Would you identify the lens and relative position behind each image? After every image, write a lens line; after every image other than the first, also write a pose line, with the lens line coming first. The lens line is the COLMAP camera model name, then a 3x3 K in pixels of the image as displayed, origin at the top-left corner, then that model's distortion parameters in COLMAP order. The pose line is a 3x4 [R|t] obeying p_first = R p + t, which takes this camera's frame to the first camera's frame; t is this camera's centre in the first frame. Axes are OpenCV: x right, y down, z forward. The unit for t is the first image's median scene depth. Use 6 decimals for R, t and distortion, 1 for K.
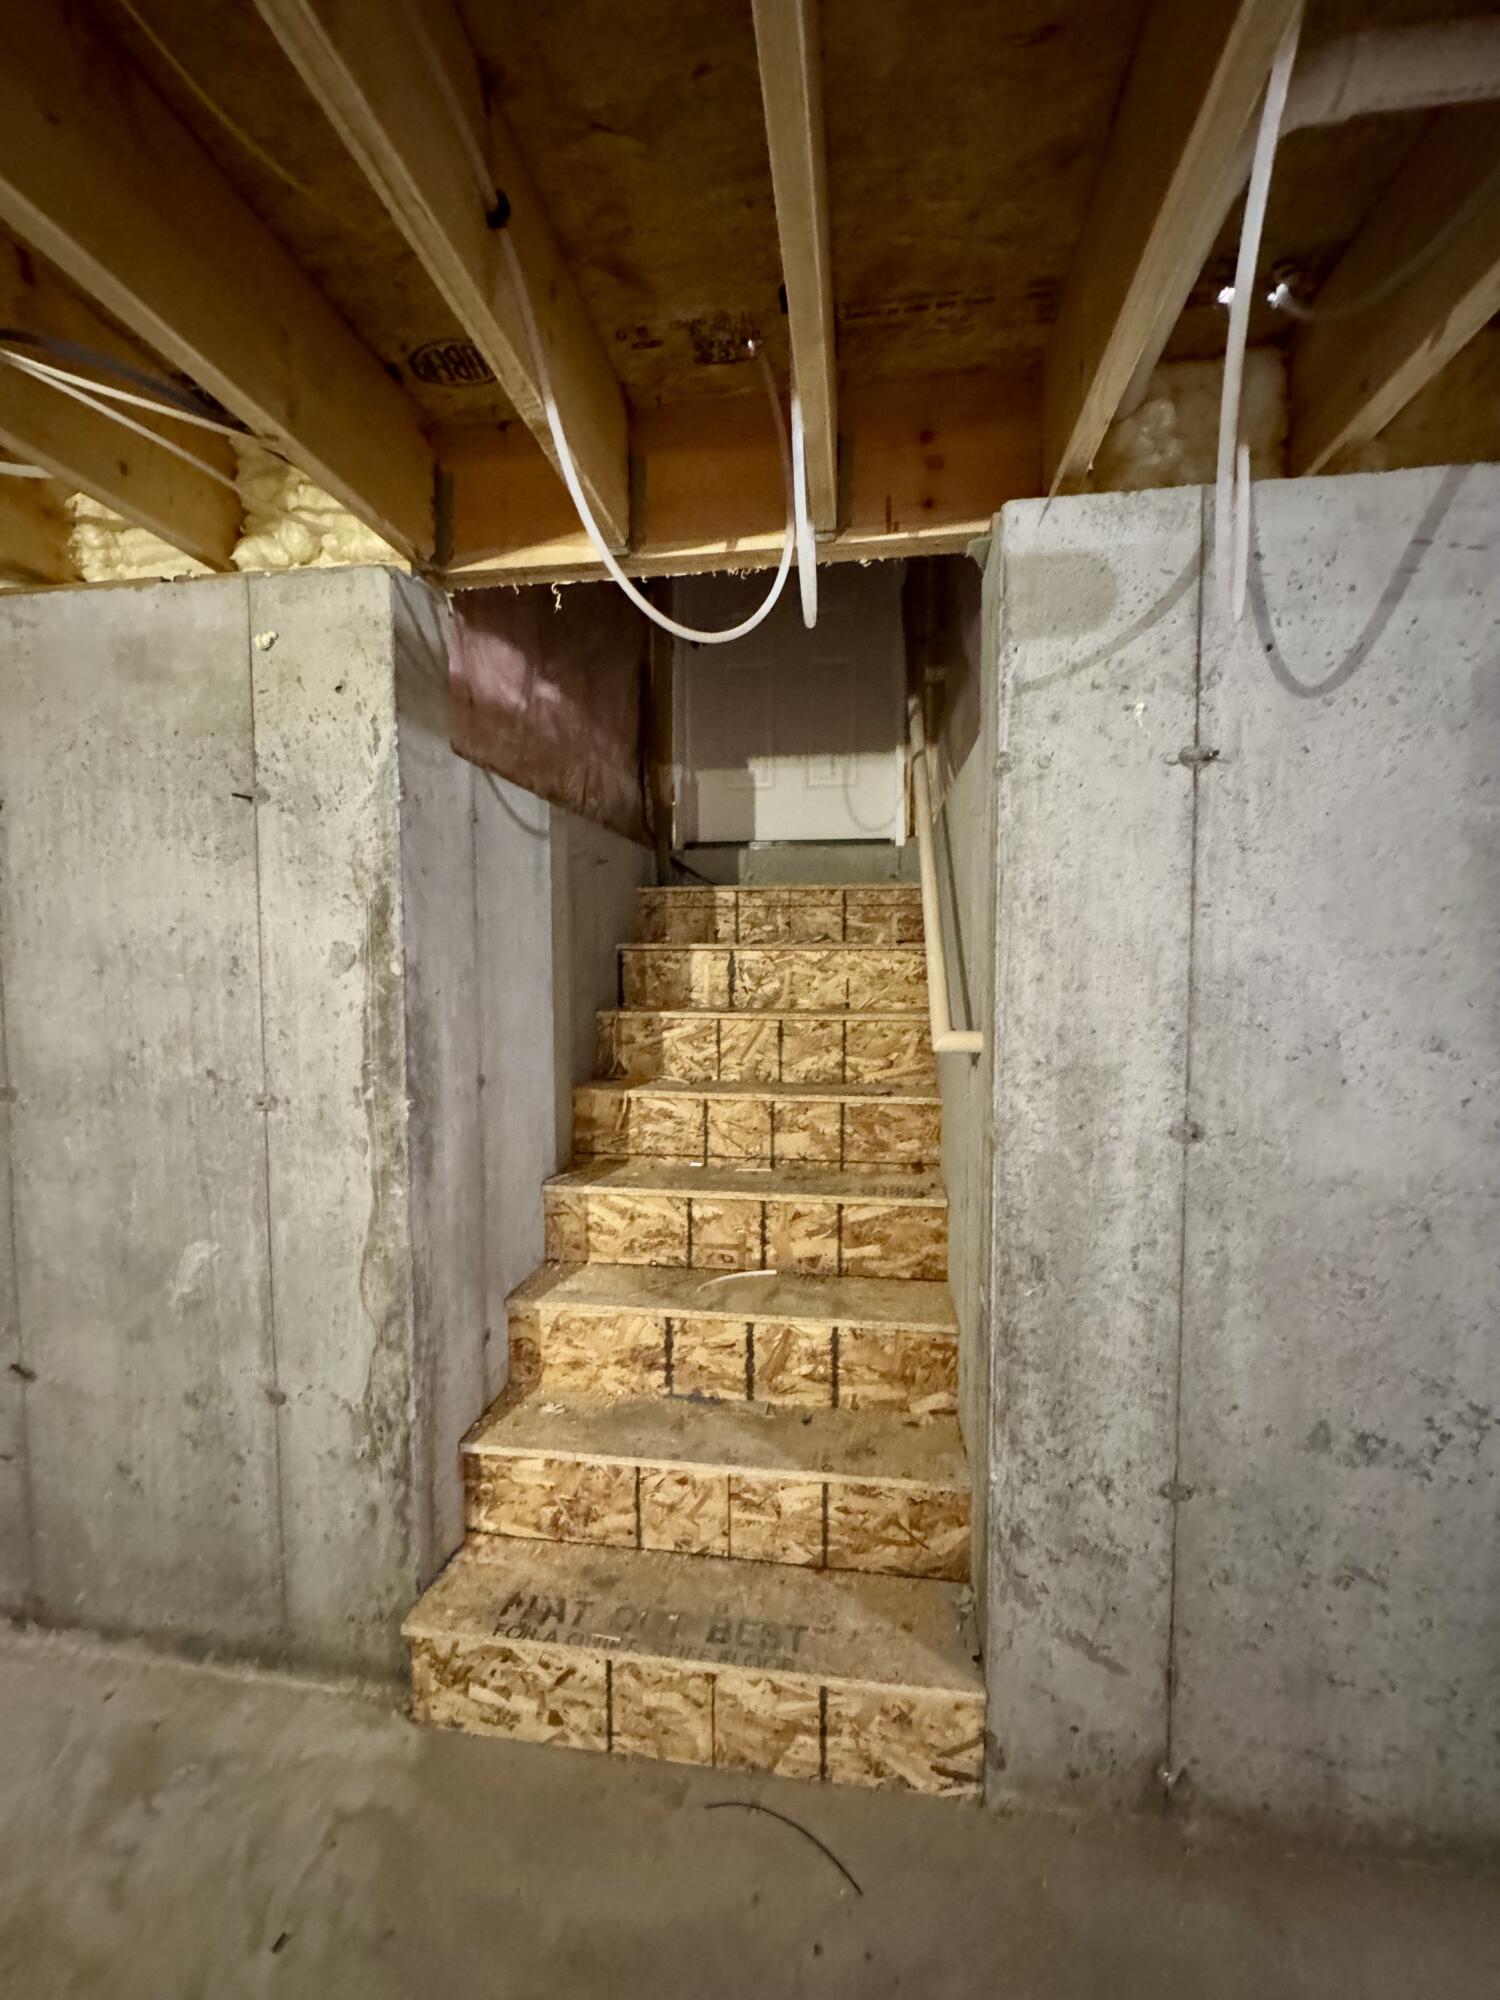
lens RADIAL K [[800.0, 0, 750.0], [0, 800.0, 1000.0], [0, 0, 1]] dist [-0.003173, 0.000272]
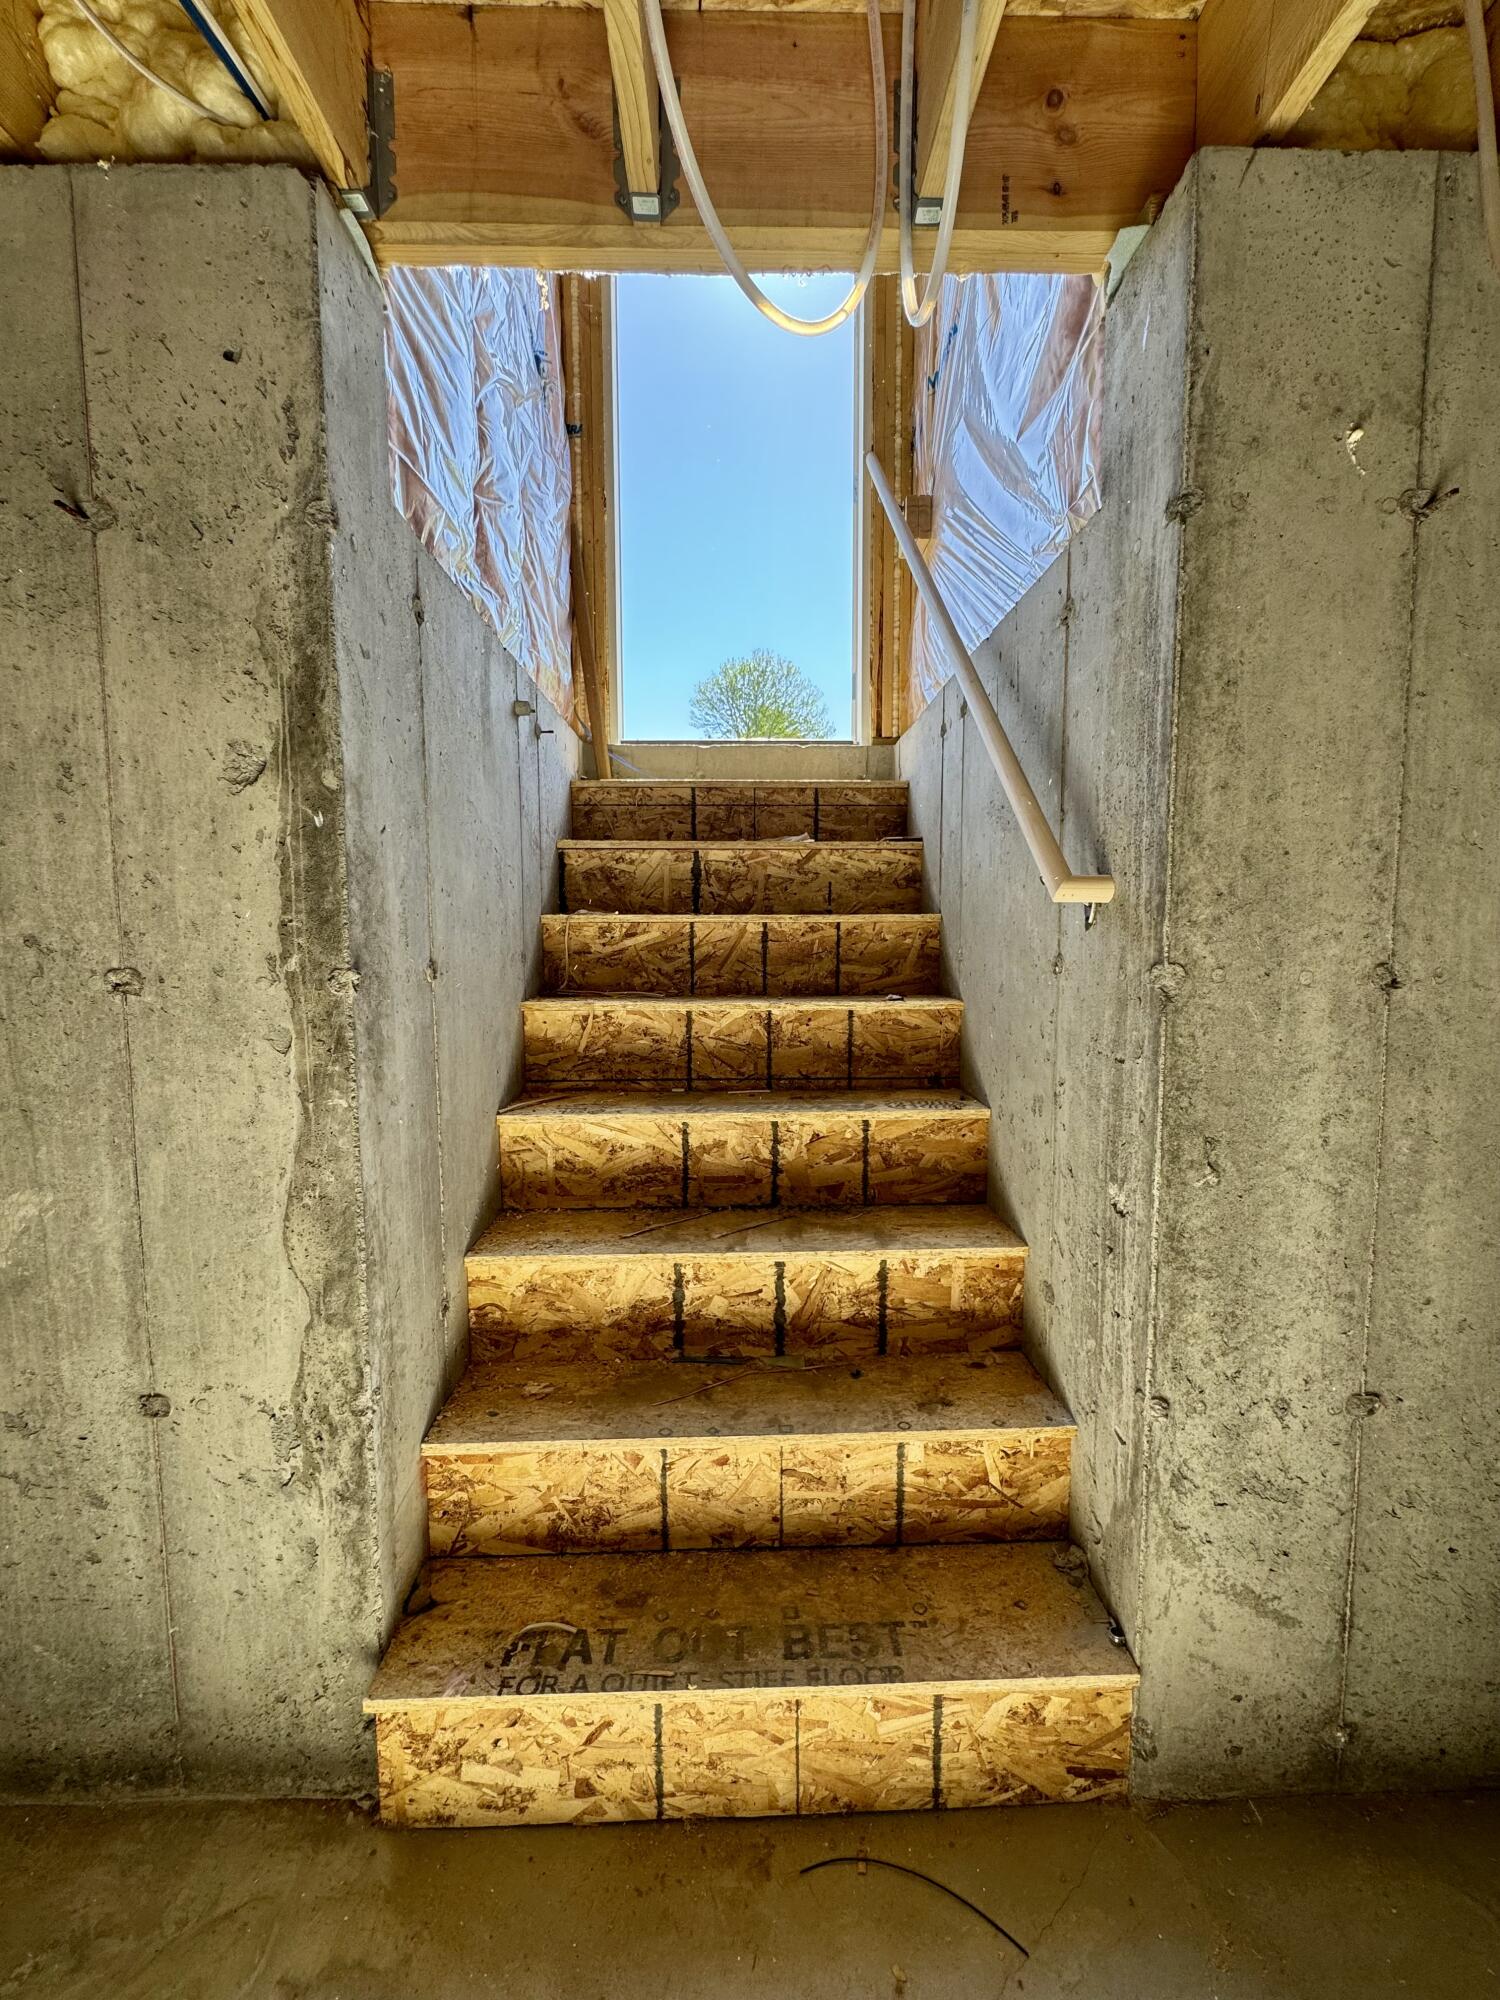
lens RADIAL K [[800.0, 0, 750.0], [0, 800.0, 1000.0], [0, 0, 1]] dist [-0.003173, 0.000272]
pose [[0.986028, -0.015785, 0.165829, -0.199293], [0.010714, 0.999448, 0.031432, 0.131364], [-0.166234, -0.029216, 0.985654, 0.248014]]
